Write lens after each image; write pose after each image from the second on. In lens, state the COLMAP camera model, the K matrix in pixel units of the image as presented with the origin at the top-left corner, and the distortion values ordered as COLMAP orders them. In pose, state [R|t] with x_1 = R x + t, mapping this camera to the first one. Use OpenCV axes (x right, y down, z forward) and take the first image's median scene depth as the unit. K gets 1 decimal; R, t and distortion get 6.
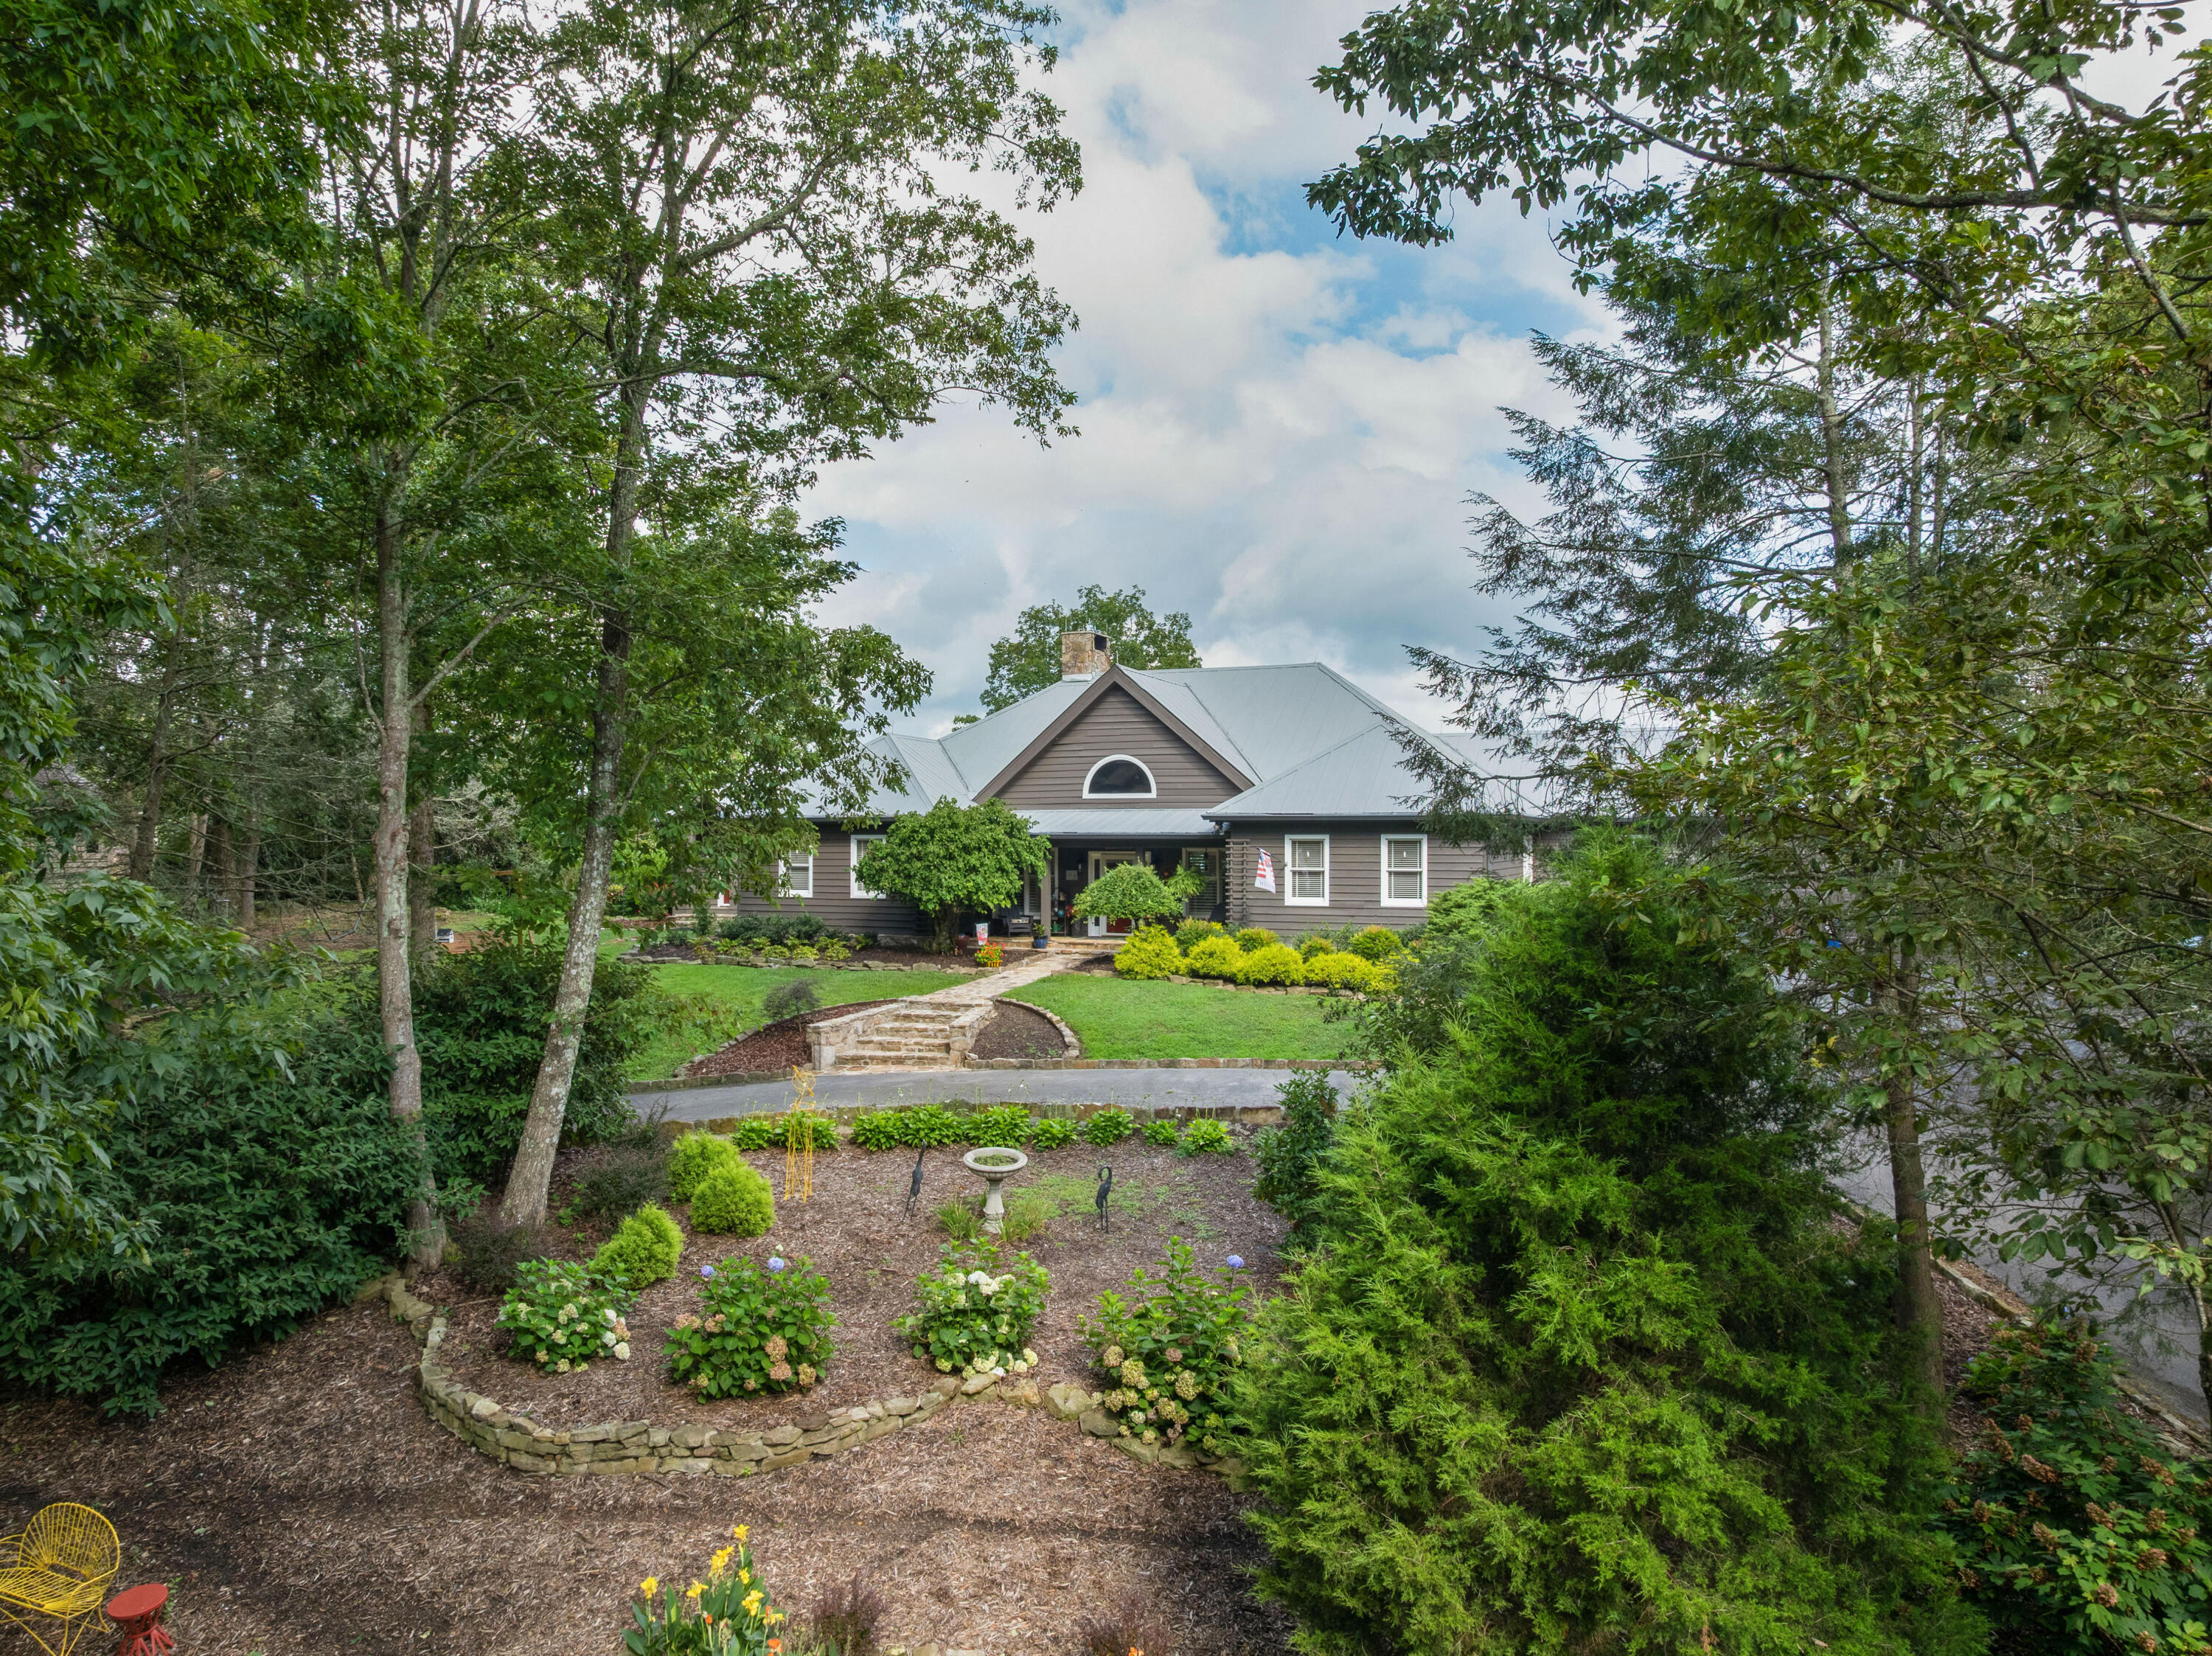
lens RADIAL K [[1569.0, 0, 1096.8], [0, 1569.0, 808.9], [0, 0, 1]] dist [-0.044530, 0.013810]
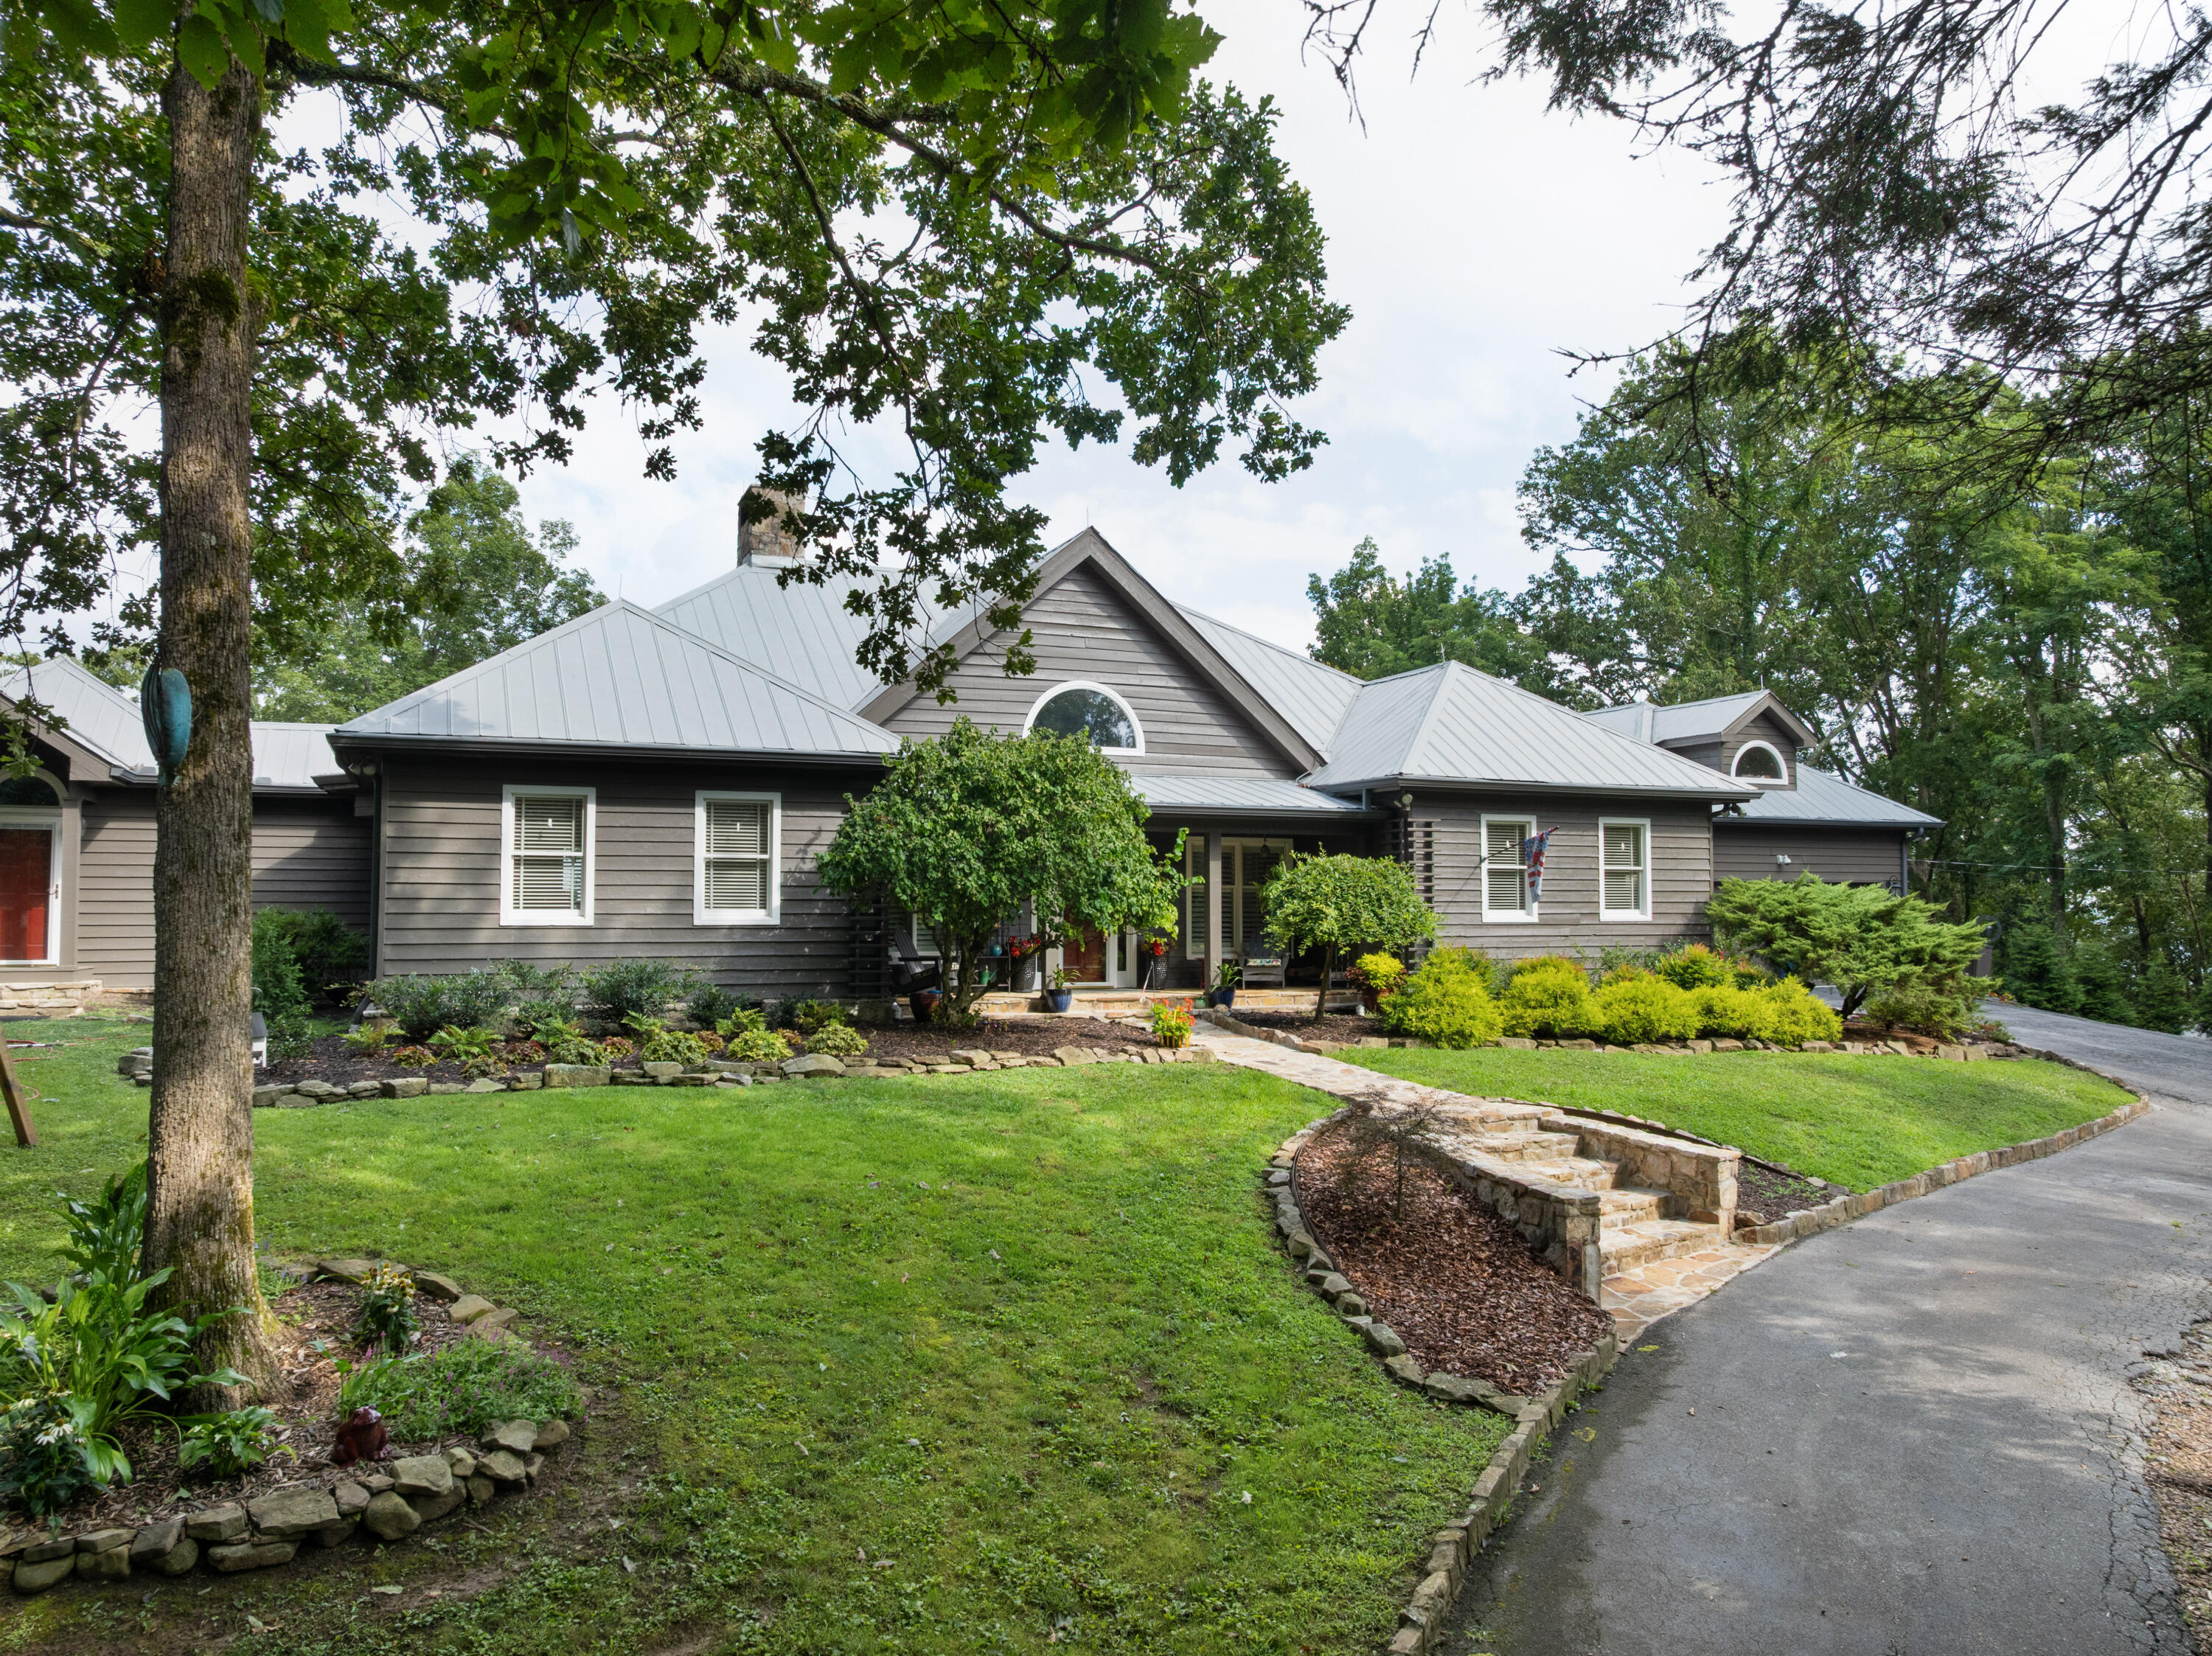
lens RADIAL K [[1569.0, 0, 1108.5], [0, 1569.0, 832.9], [0, 0, 1]] dist [-0.044530, 0.013810]
pose [[0.697554, 0.034822, 0.715686, -0.454364], [-0.015287, 0.999314, -0.033722, 0.048580], [-0.716369, 0.012582, 0.697608, 0.657099]]
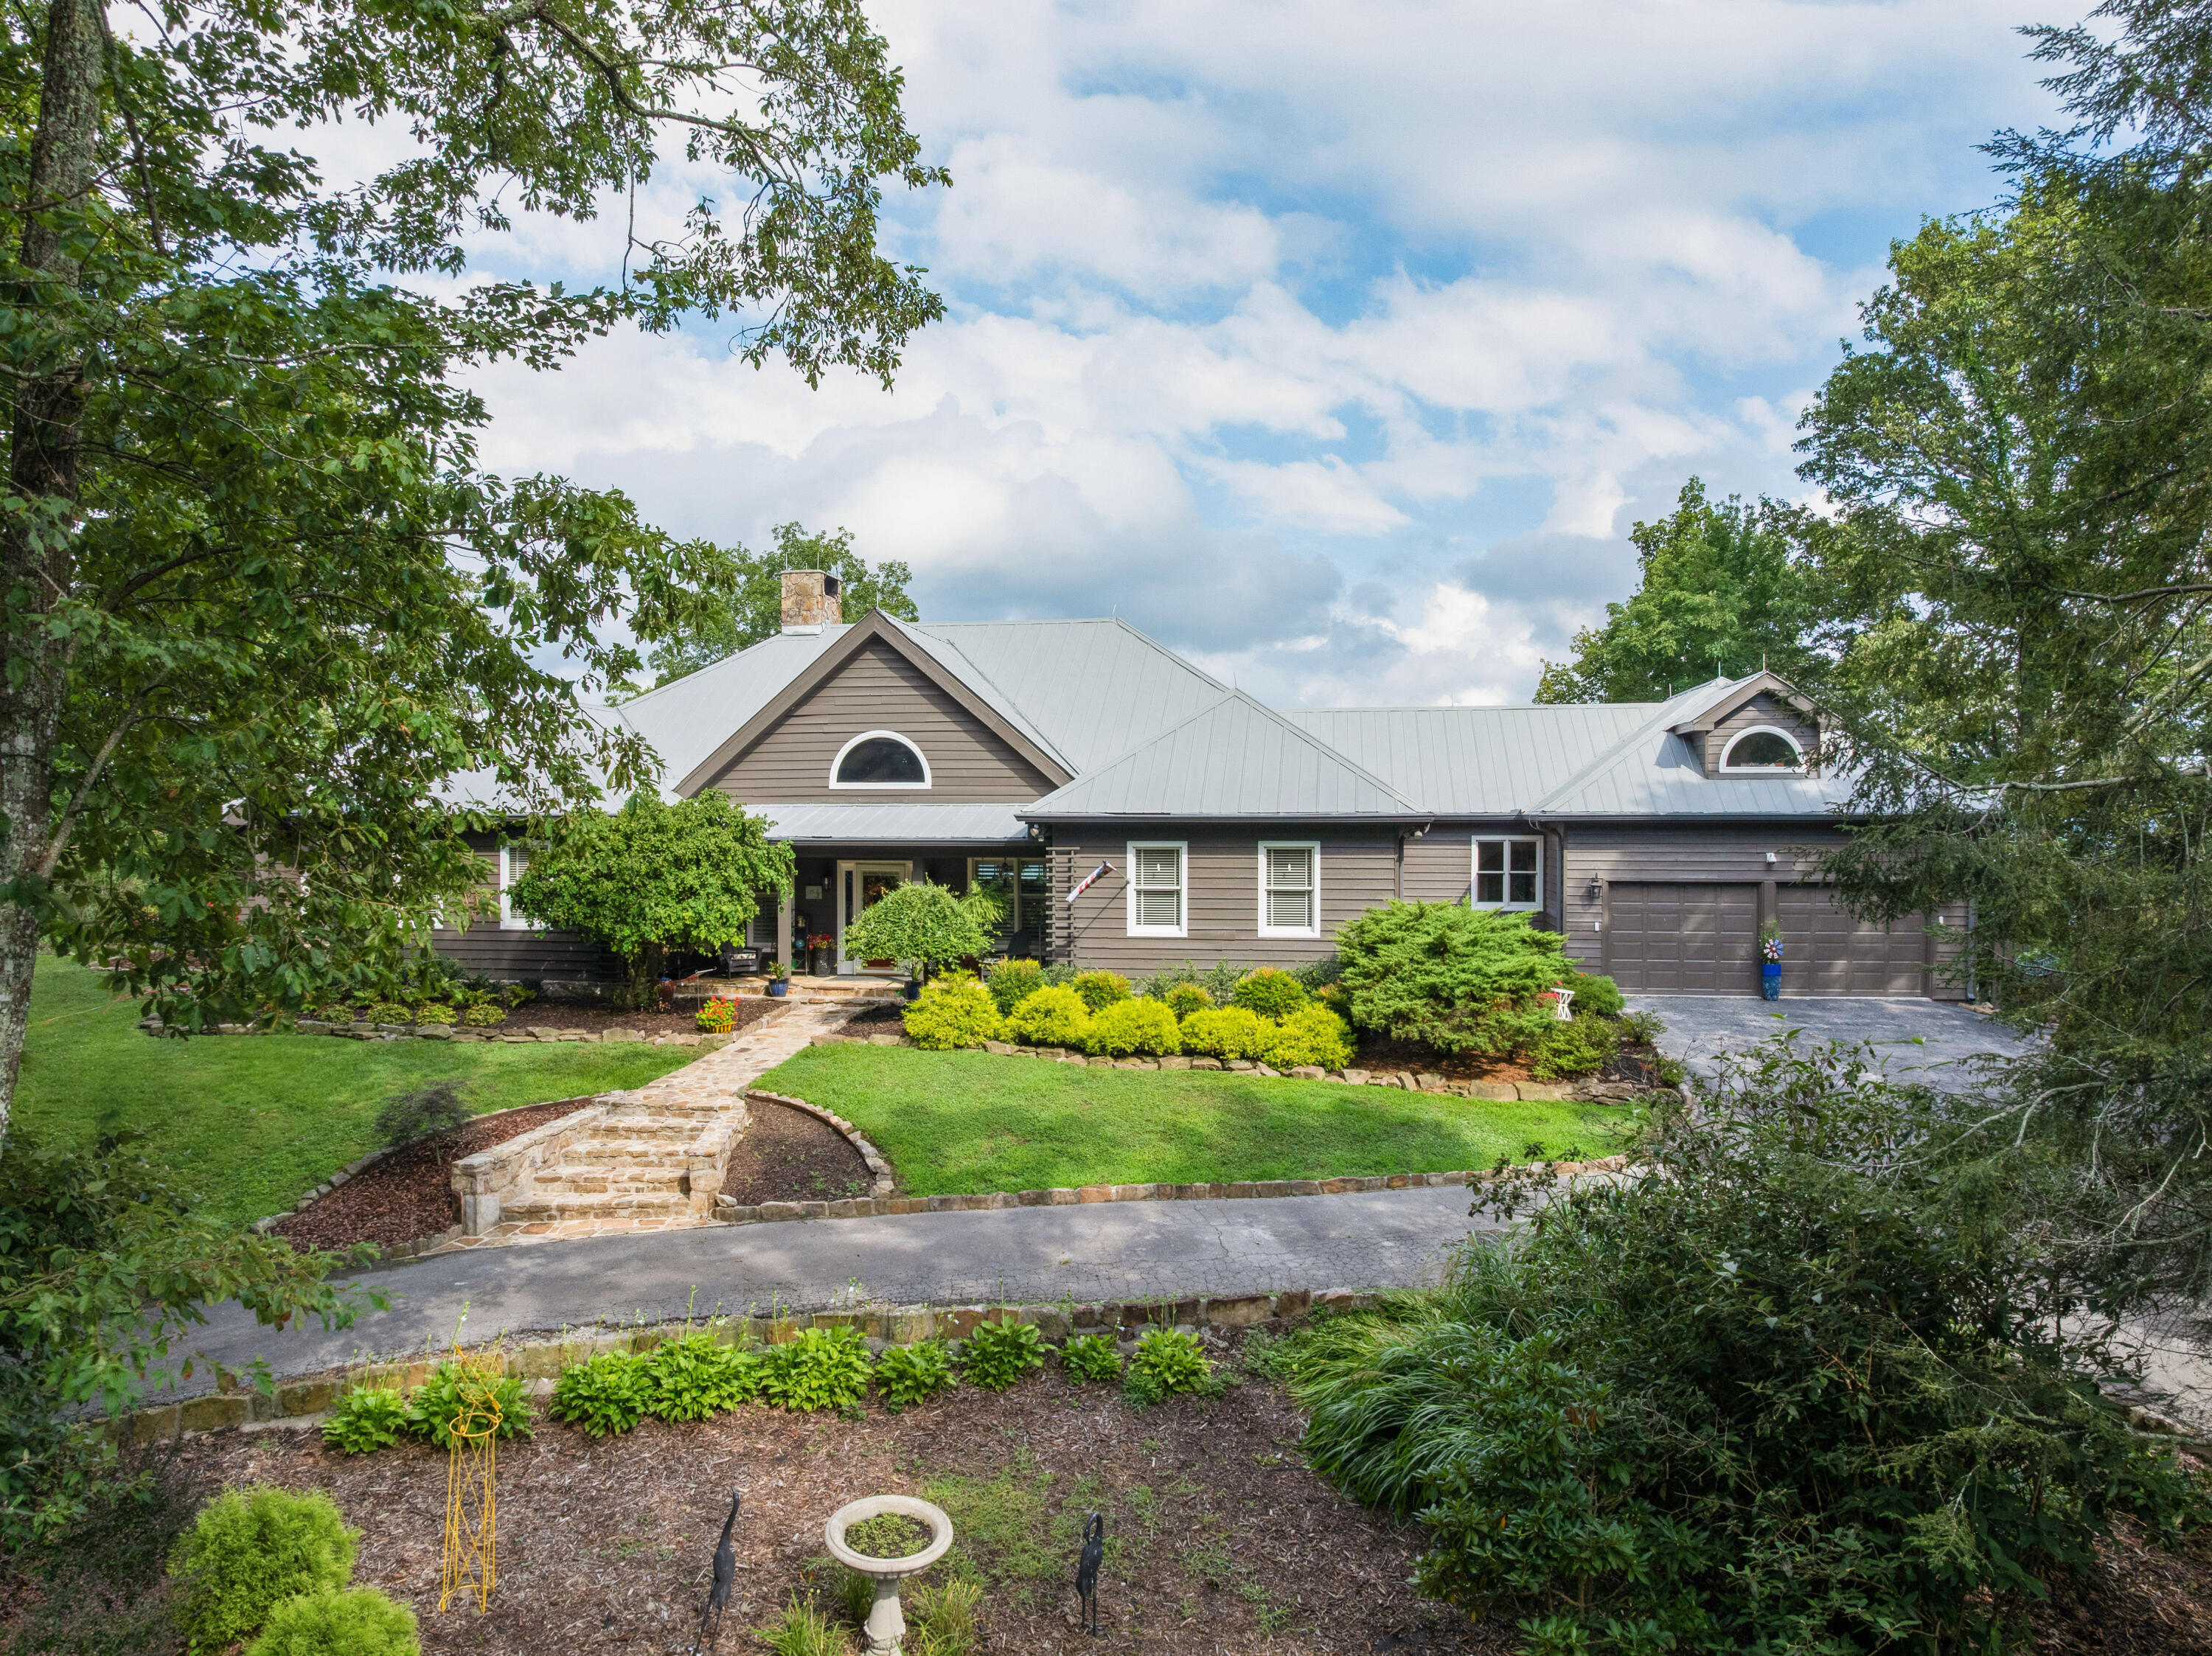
lens RADIAL K [[1569.0, 0, 1101.8], [0, 1569.0, 836.8], [0, 0, 1]] dist [-0.044530, 0.013810]
pose [[0.972393, -0.004504, 0.233306, -0.064116], [-0.002811, 0.999515, 0.031012, -0.008521], [-0.233332, -0.030811, 0.971909, 0.284043]]
